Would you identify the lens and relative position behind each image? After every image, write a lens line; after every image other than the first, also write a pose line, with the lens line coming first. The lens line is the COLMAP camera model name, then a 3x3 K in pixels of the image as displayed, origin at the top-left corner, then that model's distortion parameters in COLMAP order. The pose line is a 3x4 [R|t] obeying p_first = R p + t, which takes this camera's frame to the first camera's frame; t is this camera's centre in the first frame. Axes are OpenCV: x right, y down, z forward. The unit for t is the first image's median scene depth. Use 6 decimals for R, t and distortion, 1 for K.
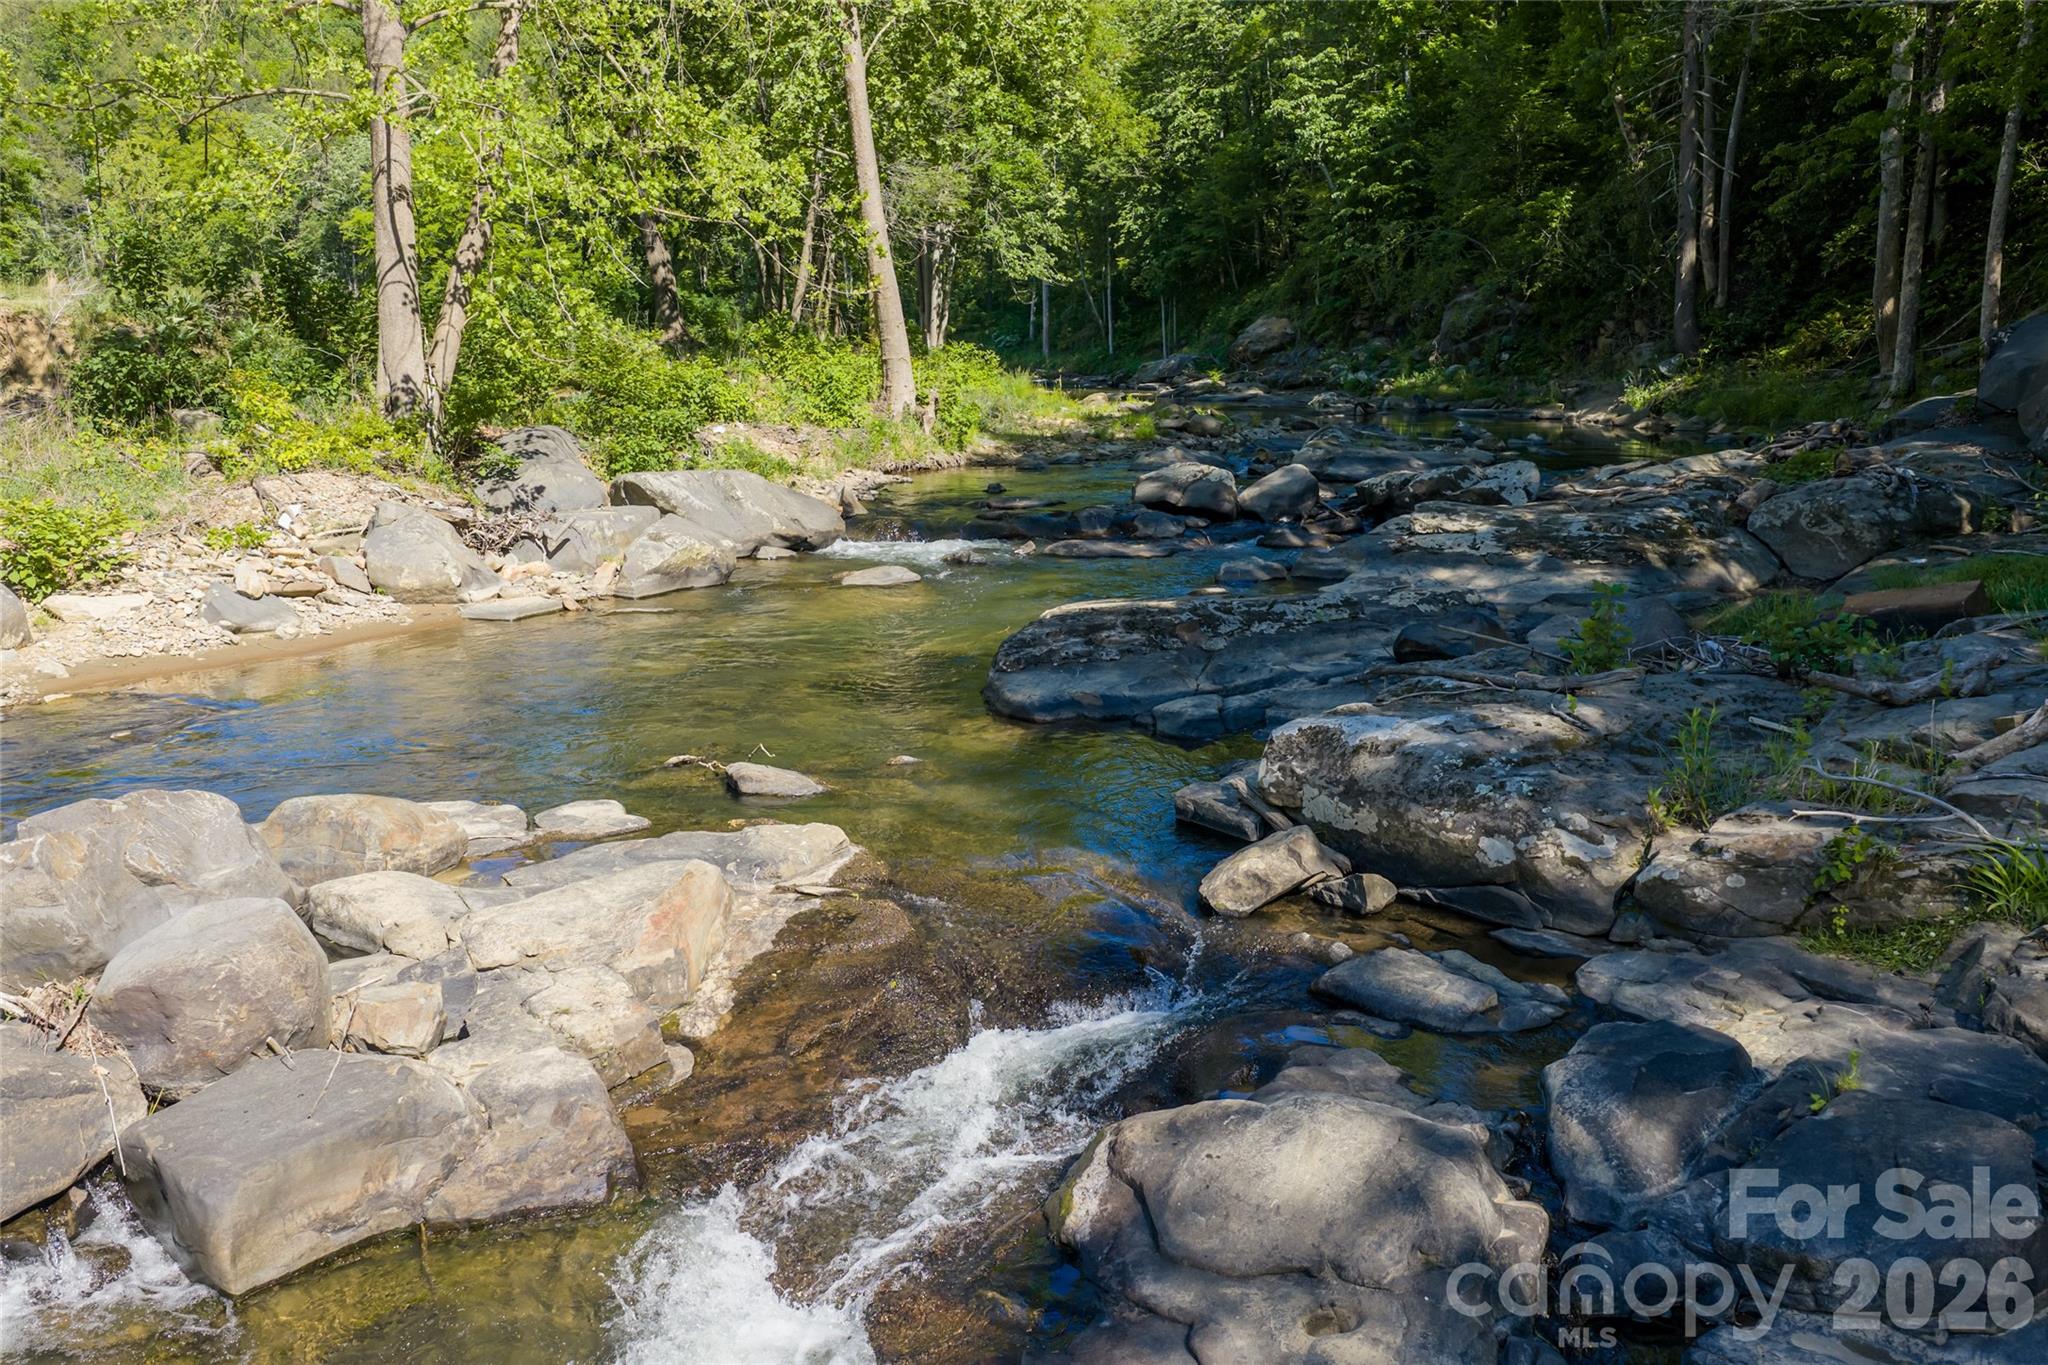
lens RADIAL K [[1719.0, 0, 1019.6], [0, 1719.0, 679.4], [0, 0, 1]] dist [0.010950, 0.009732]
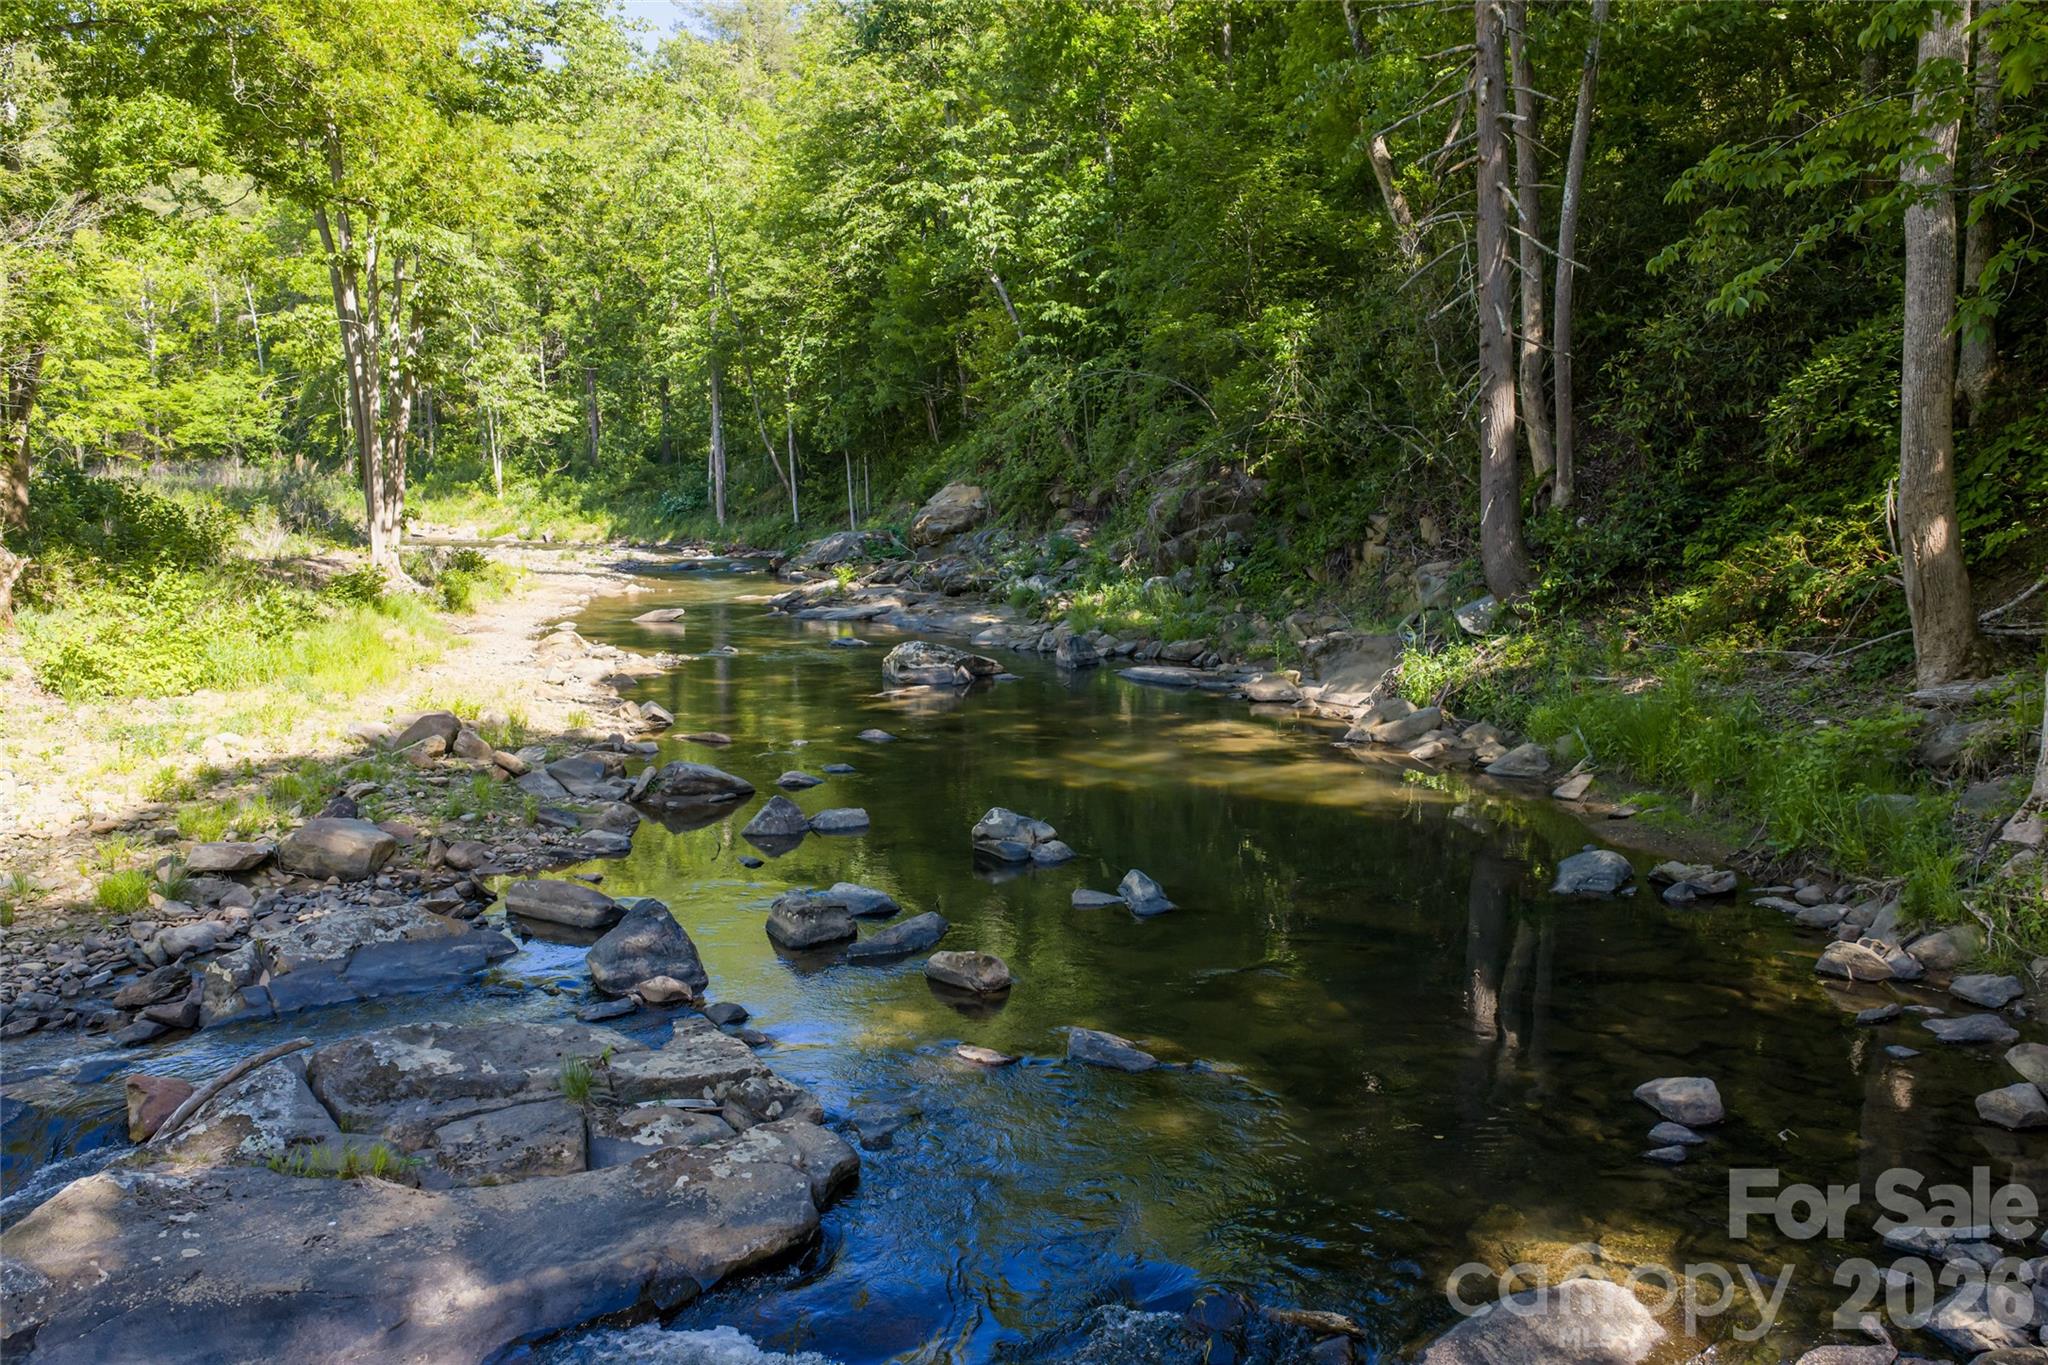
lens RADIAL K [[1719.0, 0, 1027.2], [0, 1719.0, 683.5], [0, 0, 1]] dist [0.010950, 0.009732]
pose [[0.996018, -0.015883, 0.087730, 0.165846], [0.022271, 0.997133, -0.072323, -0.109426], [-0.086329, 0.073989, 0.993515, 0.418782]]
